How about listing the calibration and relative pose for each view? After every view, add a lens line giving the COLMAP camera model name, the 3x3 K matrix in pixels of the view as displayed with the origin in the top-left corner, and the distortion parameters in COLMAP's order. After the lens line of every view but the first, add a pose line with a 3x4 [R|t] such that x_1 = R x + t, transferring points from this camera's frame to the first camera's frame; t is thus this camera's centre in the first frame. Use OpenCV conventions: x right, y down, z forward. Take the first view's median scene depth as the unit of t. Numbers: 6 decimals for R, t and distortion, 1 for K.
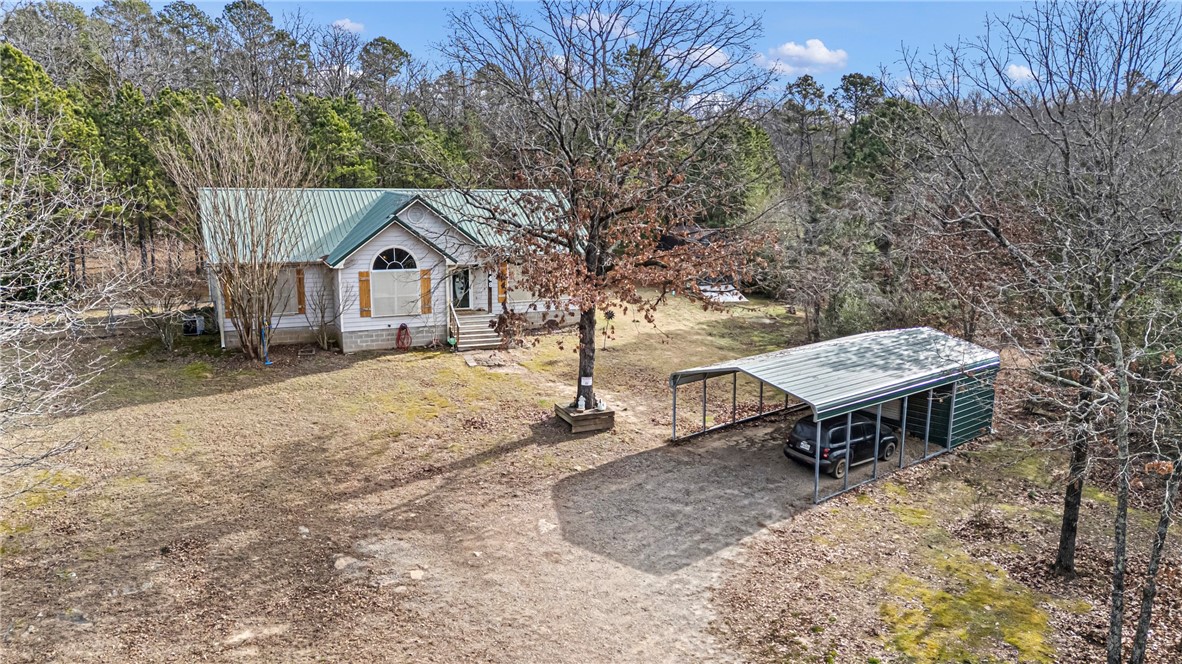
lens RADIAL K [[862.9, 0, 589.6], [0, 862.9, 339.5], [0, 0, 1]] dist [0.080730, -0.085897]
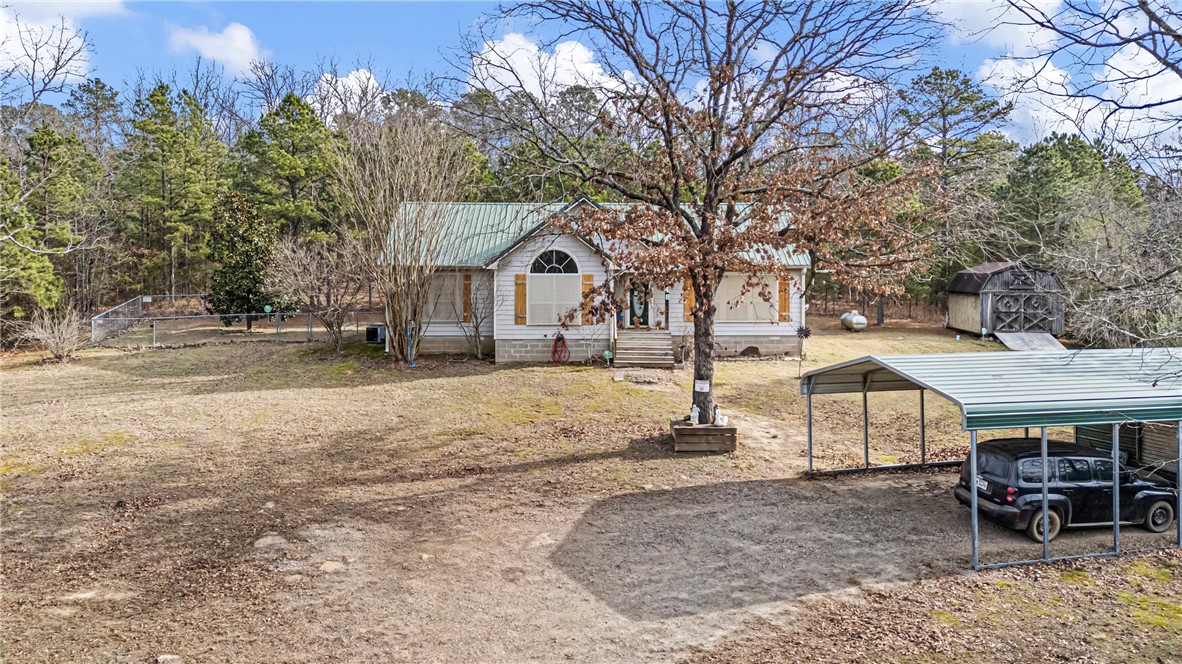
lens RADIAL K [[882.3, 0, 591.0], [0, 882.3, 290.4], [0, 0, 1]] dist [0.082089, -0.084662]
pose [[0.908213, -0.000887, -0.418507, 0.227017], [-0.071766, 0.984855, -0.157829, 0.092077], [0.412309, 0.173376, 0.894395, 0.230209]]
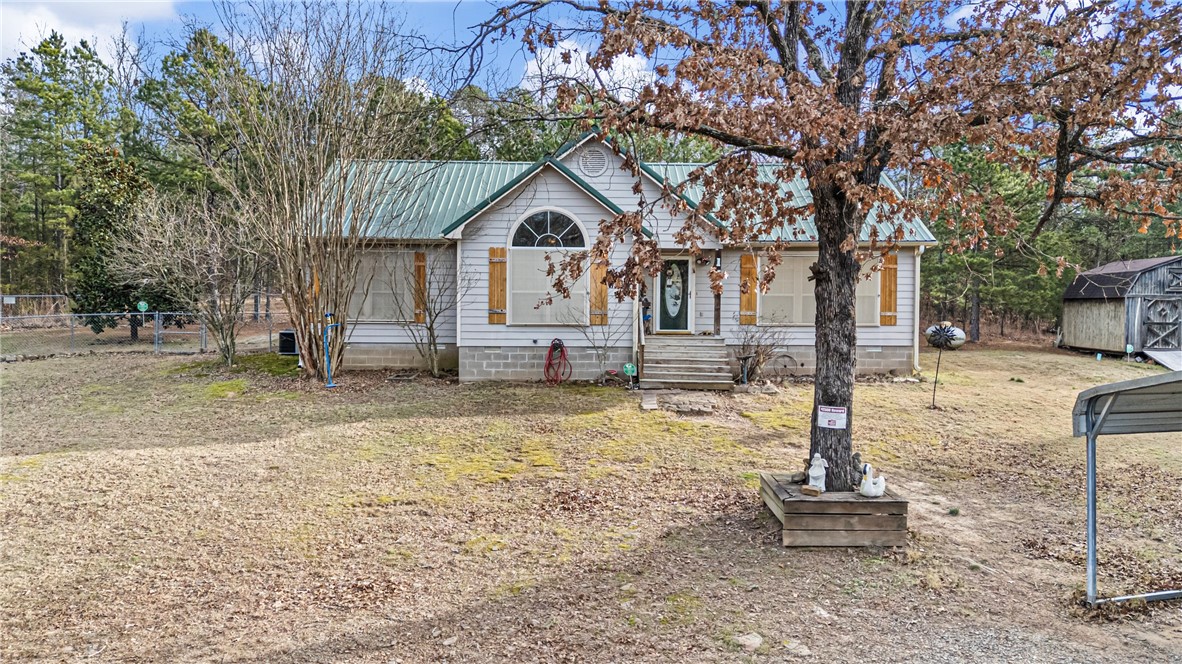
lens RADIAL K [[868.8, 0, 591.0], [0, 868.8, 332.0], [0, 0, 1]] dist [0.087117, -0.097766]
pose [[0.908815, 0.008097, -0.417122, 0.060260], [-0.078676, 0.985199, -0.152291, 0.076325], [0.409715, 0.171222, 0.896000, 0.566945]]
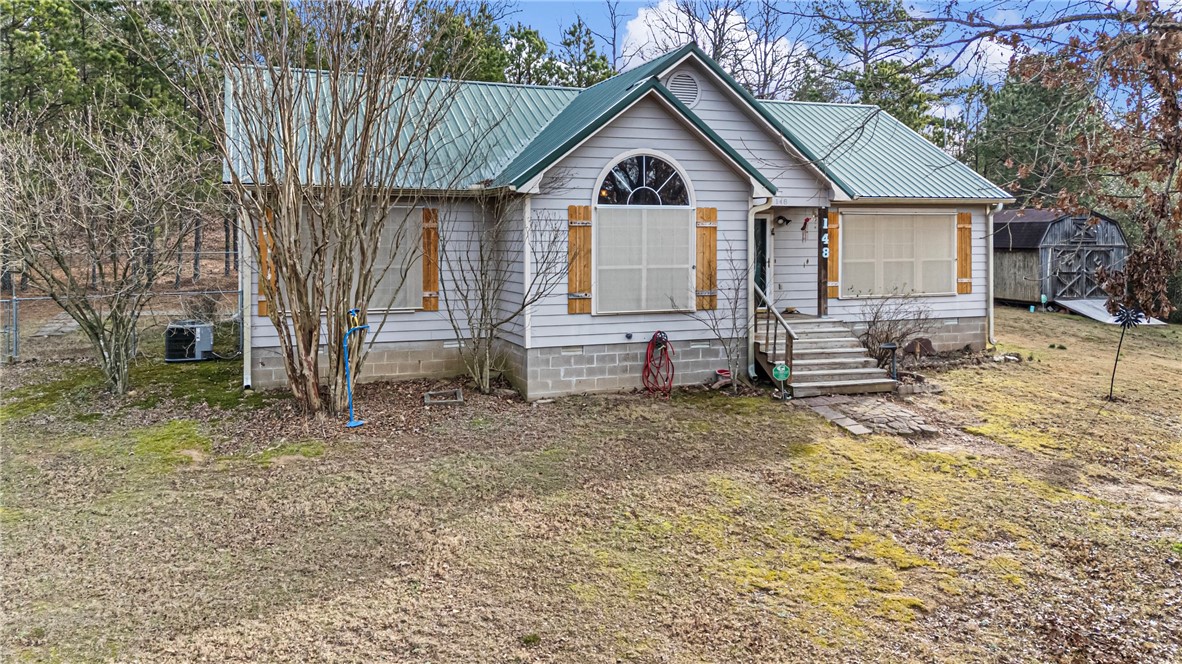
lens RADIAL K [[892.1, 0, 587.9], [0, 892.1, 251.0], [0, 0, 1]] dist [0.071975, -0.071315]
pose [[0.997518, -0.010821, -0.069575, -0.258878], [-0.001793, 0.983894, -0.178741, 0.025075], [0.070388, 0.178422, 0.981433, 0.658491]]
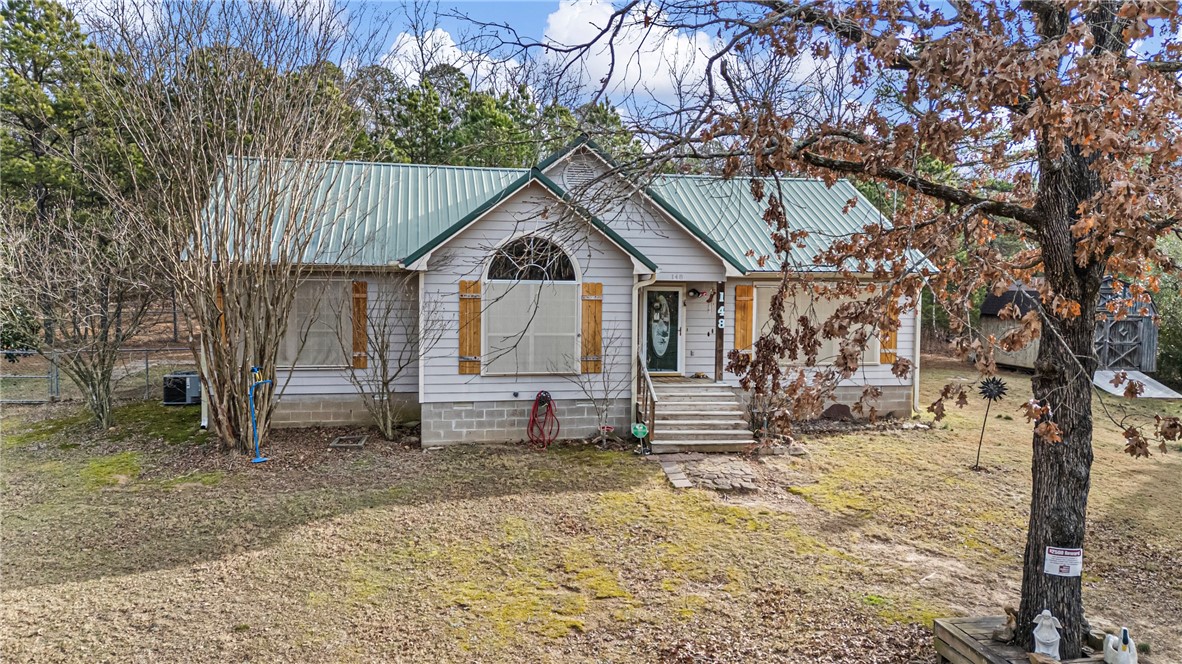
lens RADIAL K [[862.9, 0, 589.6], [0, 862.9, 339.5], [0, 0, 1]] dist [0.080730, -0.085897]
pose [[0.970830, 0.012350, -0.239449, -0.087555], [-0.045990, 0.989721, -0.135417, 0.020129], [0.235316, 0.142479, 0.961419, 0.631348]]
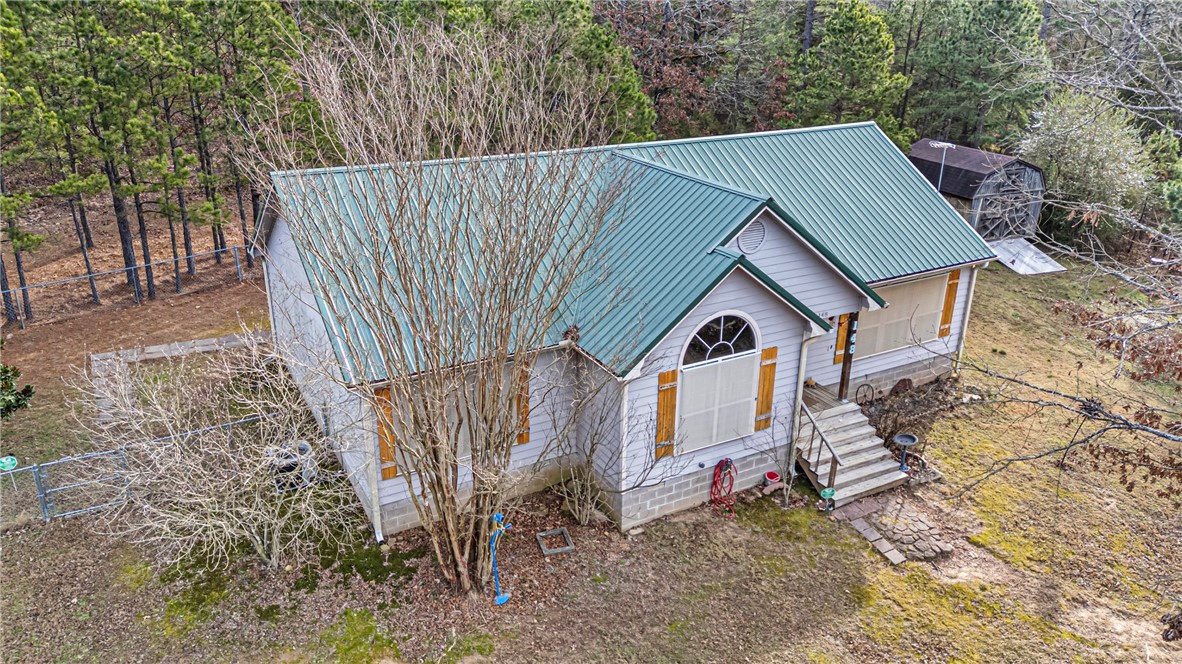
lens RADIAL K [[862.9, 0, 589.6], [0, 862.9, 339.5], [0, 0, 1]] dist [0.080730, -0.085897]
pose [[0.997127, -0.026856, 0.070824, -0.385049], [0.012762, 0.981232, 0.192410, -0.213942], [-0.074662, -0.190953, 0.978756, 0.629329]]
